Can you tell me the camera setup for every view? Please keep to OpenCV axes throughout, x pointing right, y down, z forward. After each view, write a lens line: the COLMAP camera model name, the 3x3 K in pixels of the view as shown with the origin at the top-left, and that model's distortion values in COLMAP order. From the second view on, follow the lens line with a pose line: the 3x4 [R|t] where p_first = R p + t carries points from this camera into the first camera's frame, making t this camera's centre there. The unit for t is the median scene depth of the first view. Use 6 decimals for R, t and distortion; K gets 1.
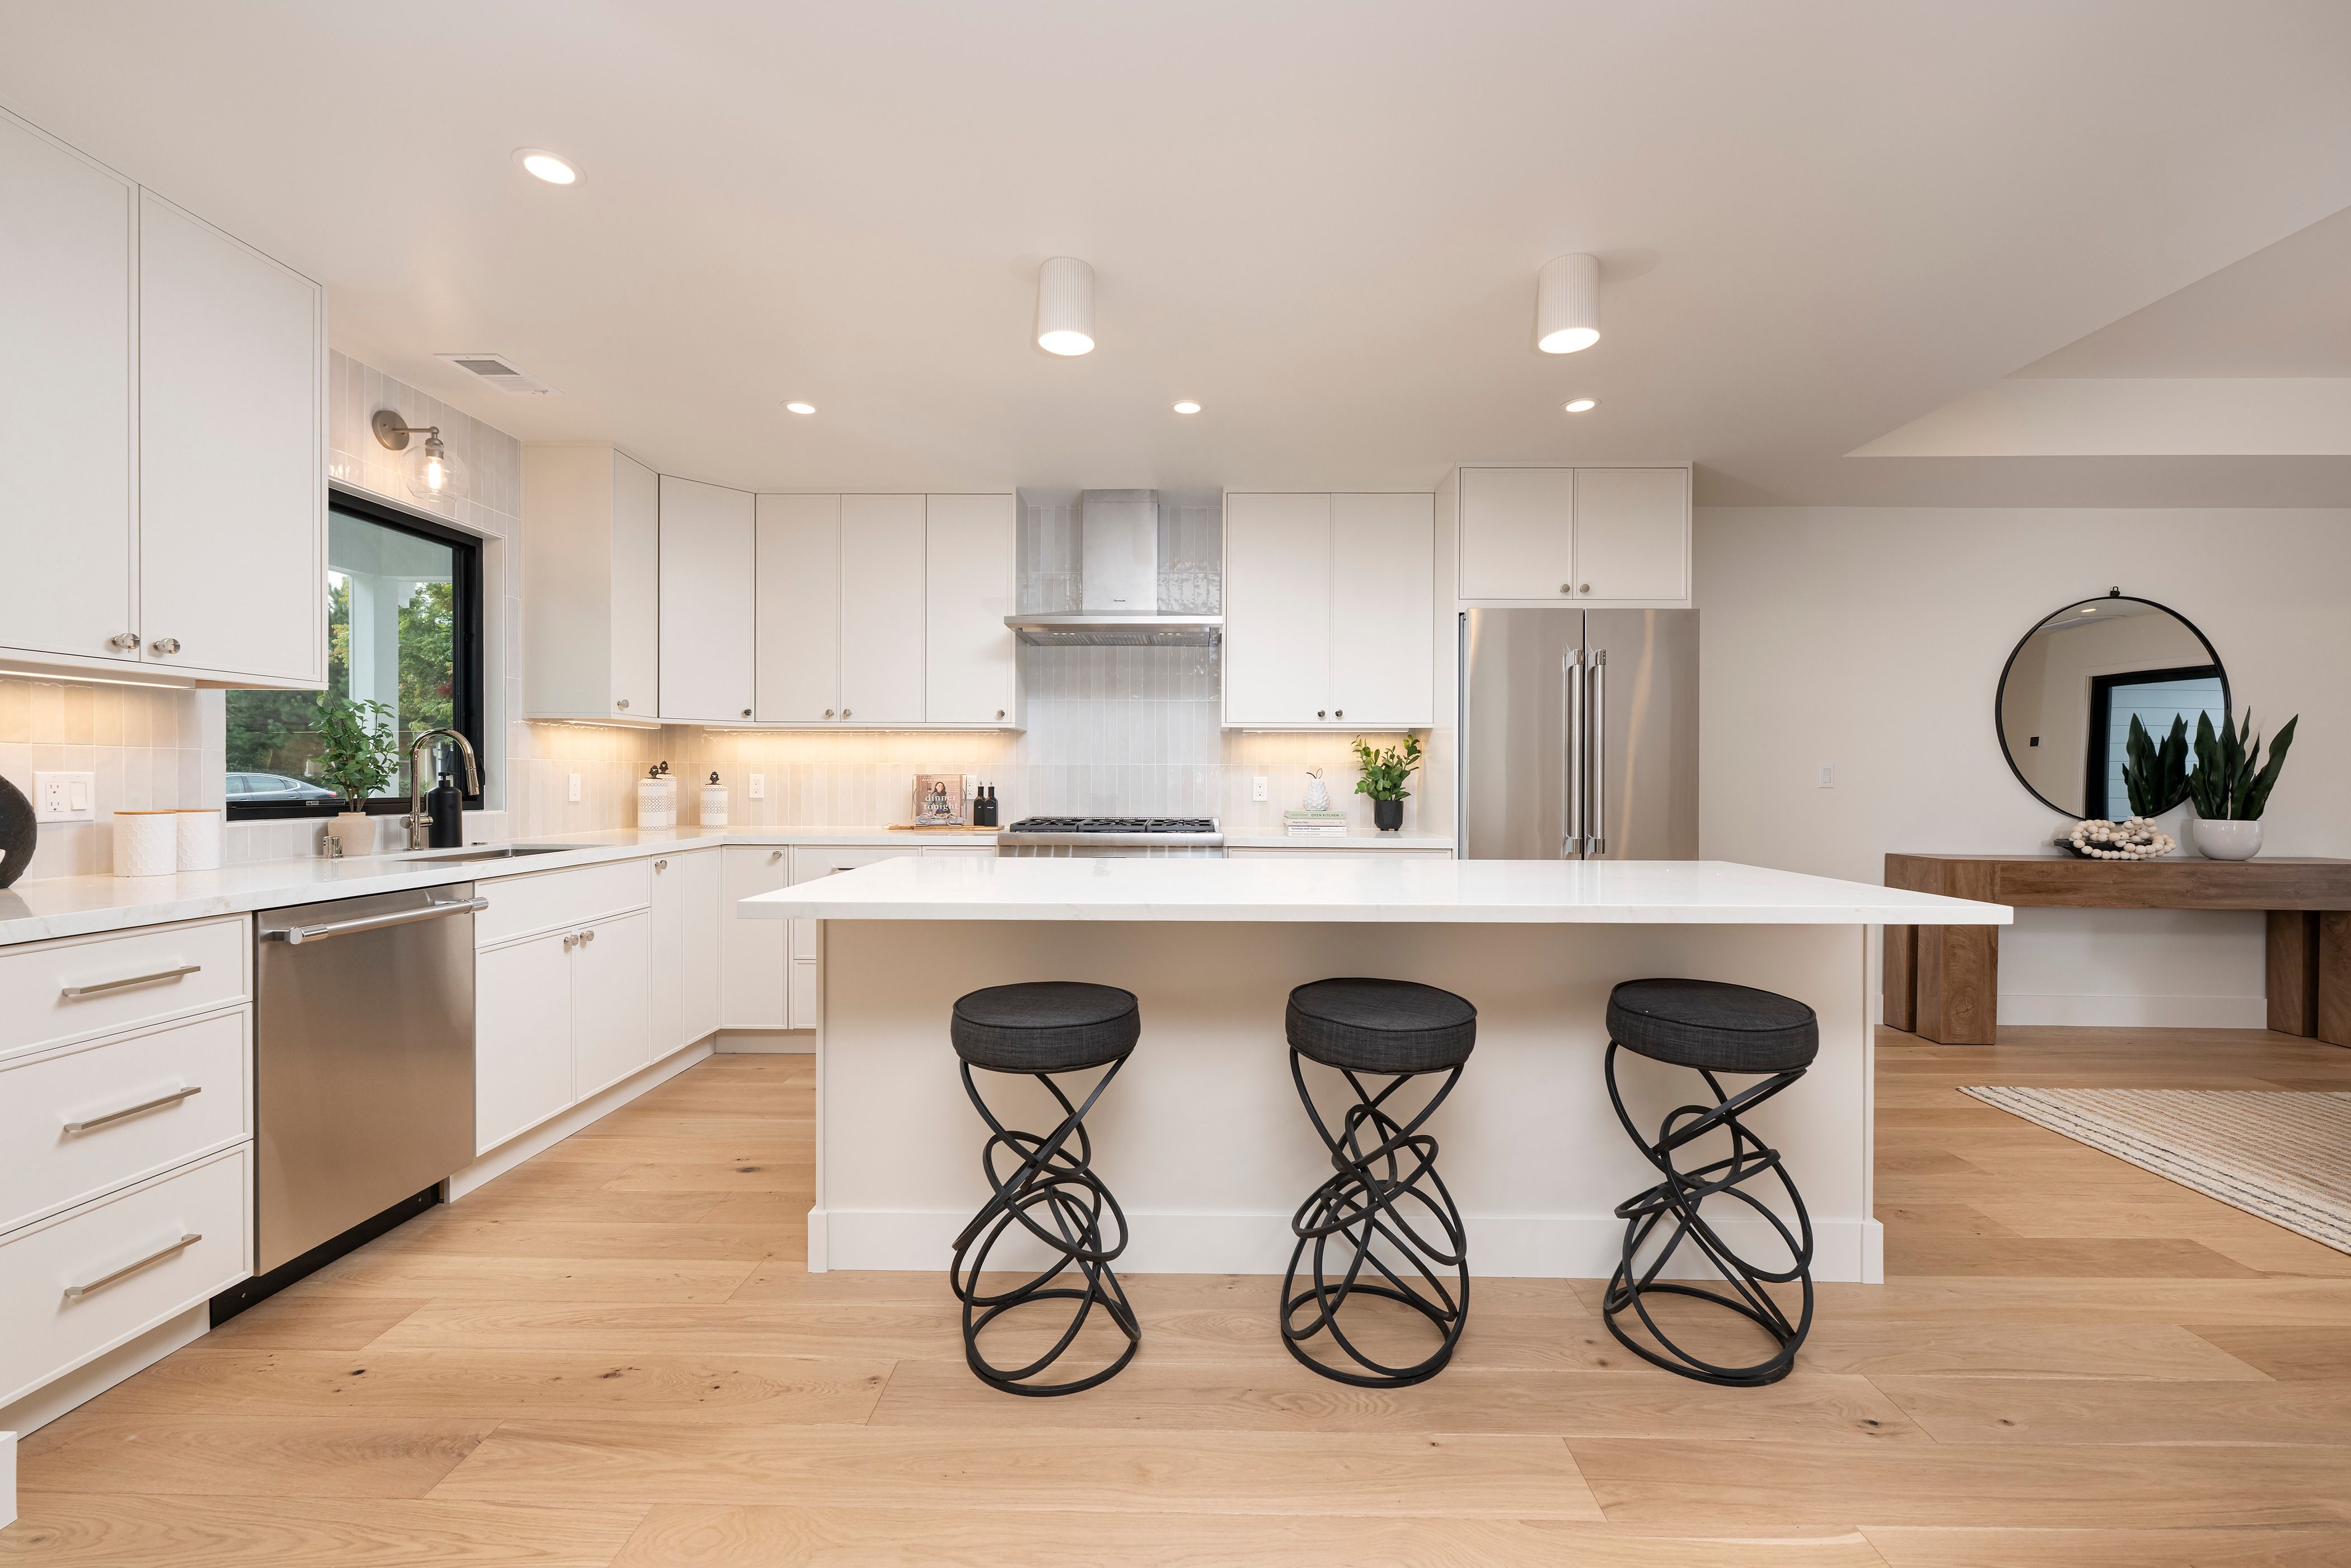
lens RADIAL K [[960.7, 0, 1165.5], [0, 960.7, 788.6], [0, 0, 1]] dist [0.001934, 0.000412]
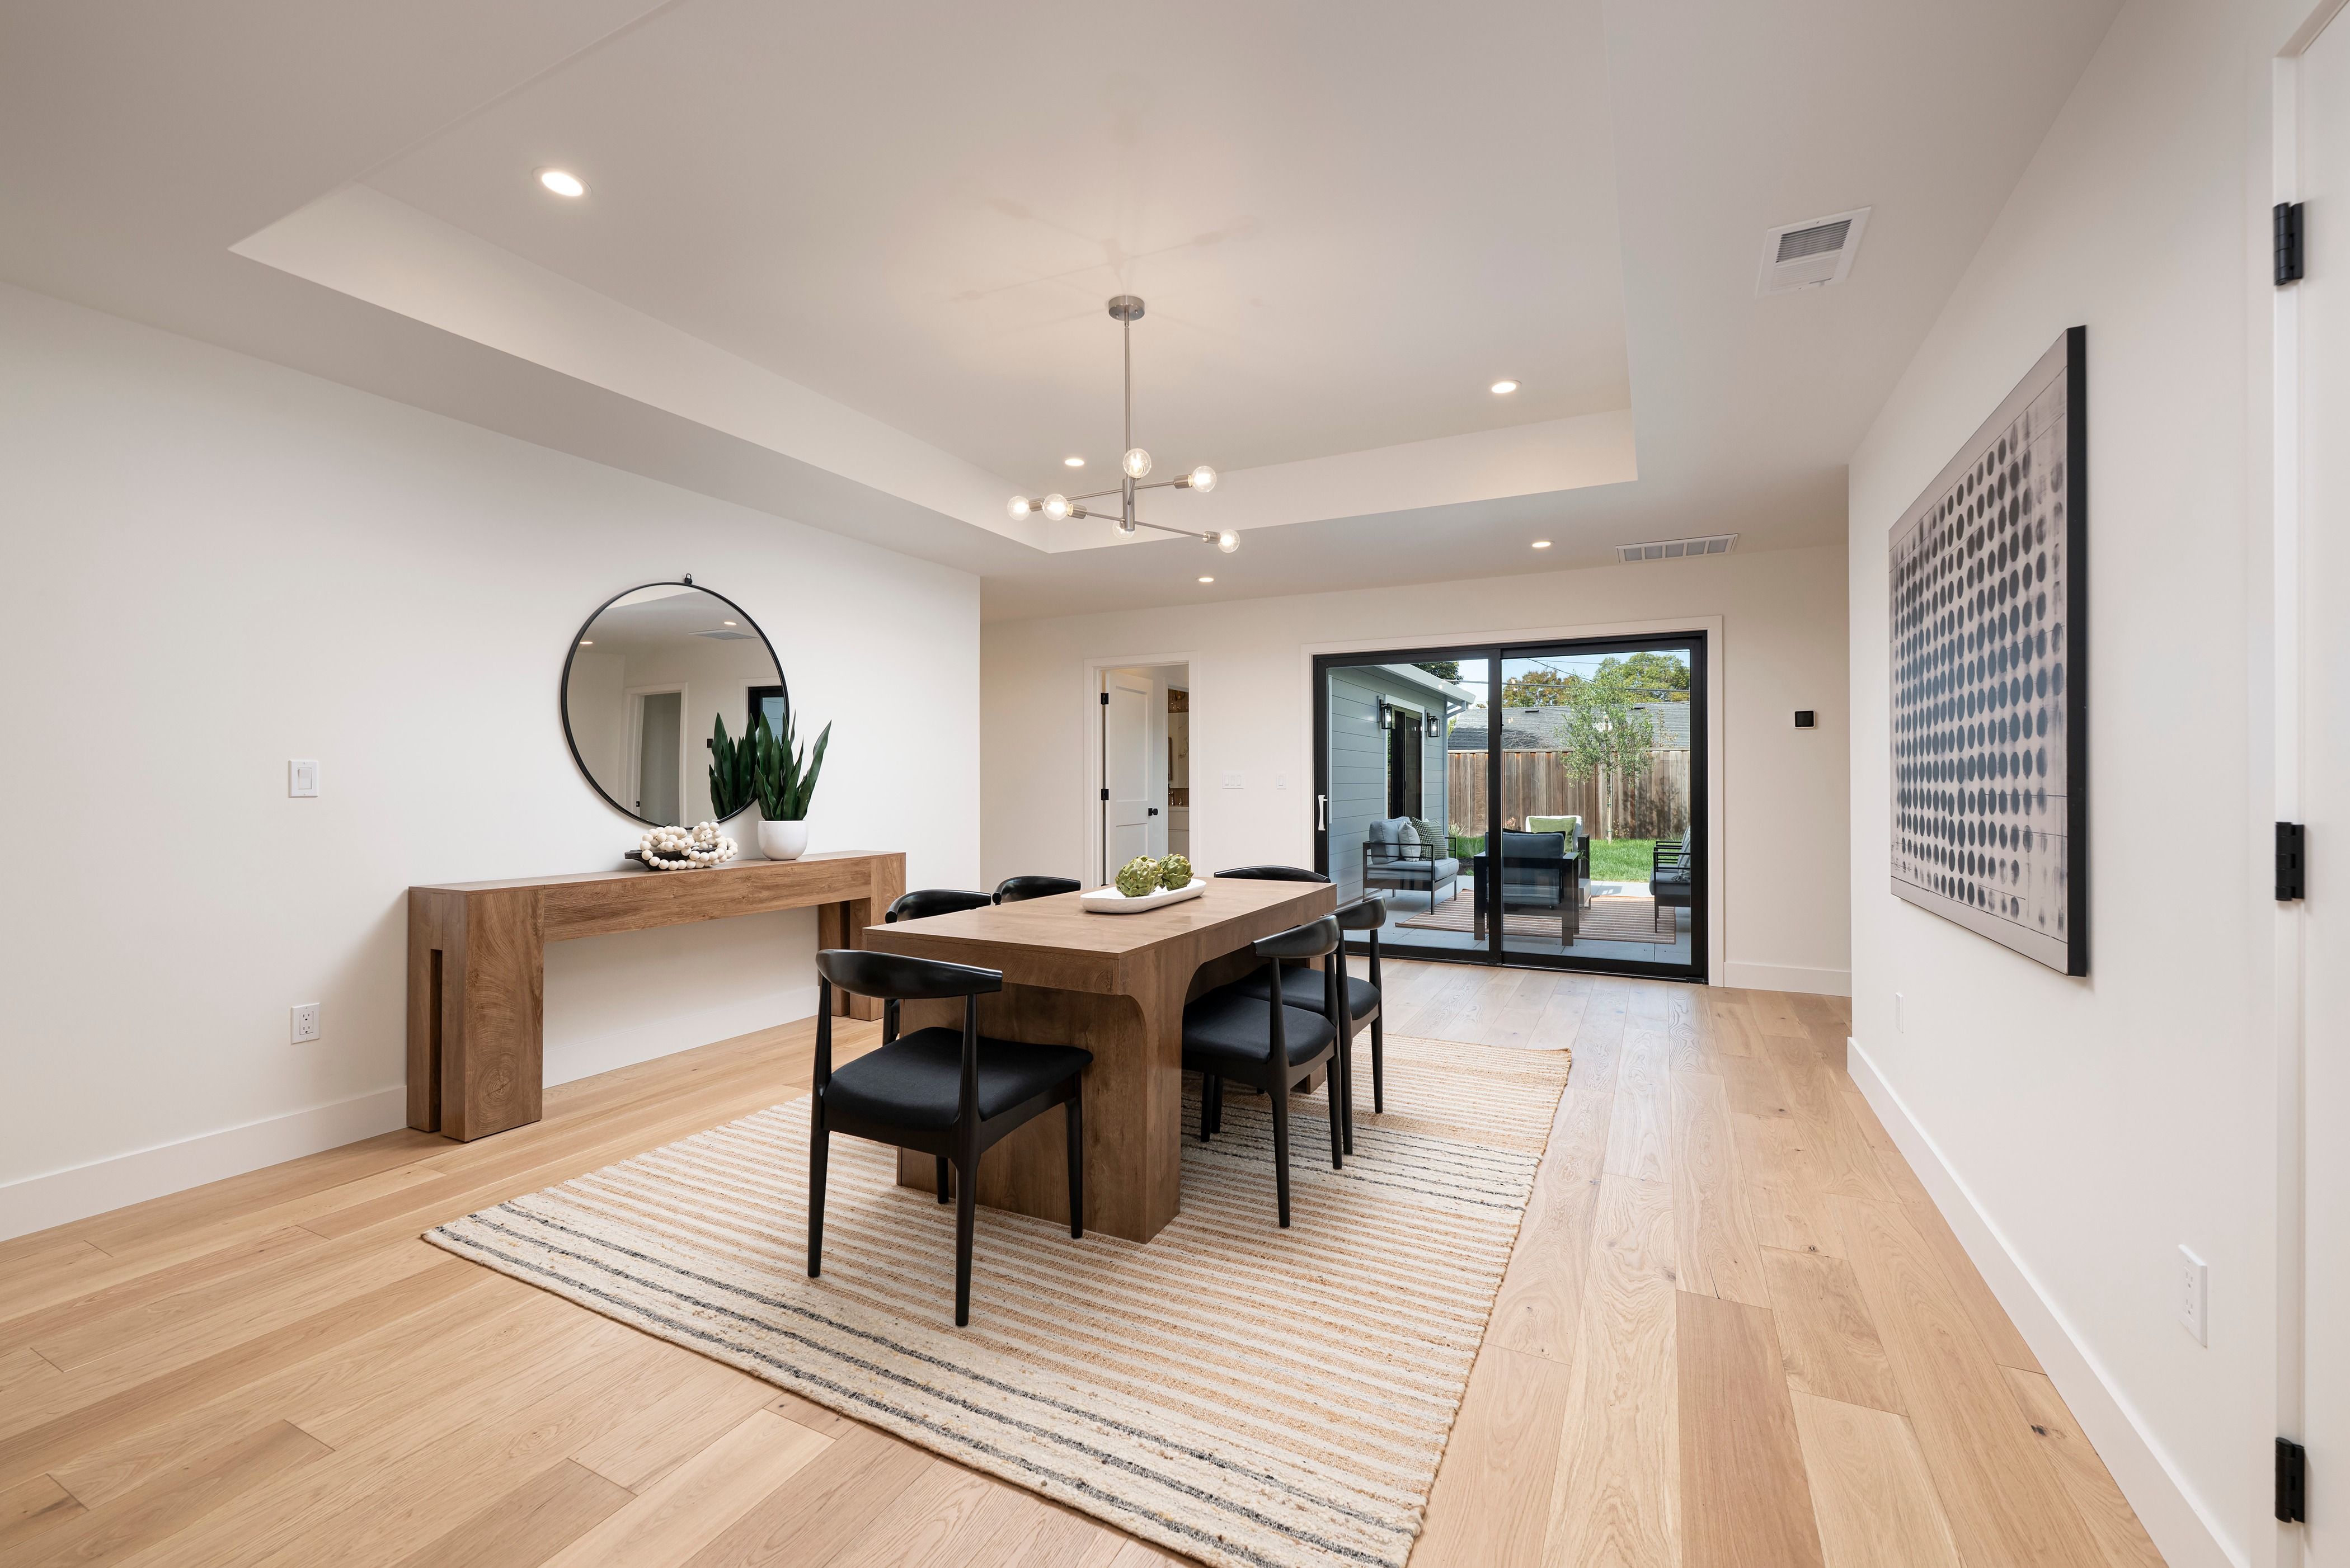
lens RADIAL K [[960.1, 0, 1174.6], [0, 960.1, 778.4], [0, 0, 1]] dist [0.001934, 0.000412]
pose [[0.441984, -0.002457, 0.897020, 0.382077], [0.012412, 0.999917, -0.003377, -0.003435], [-0.896937, 0.012626, 0.441978, 0.184021]]
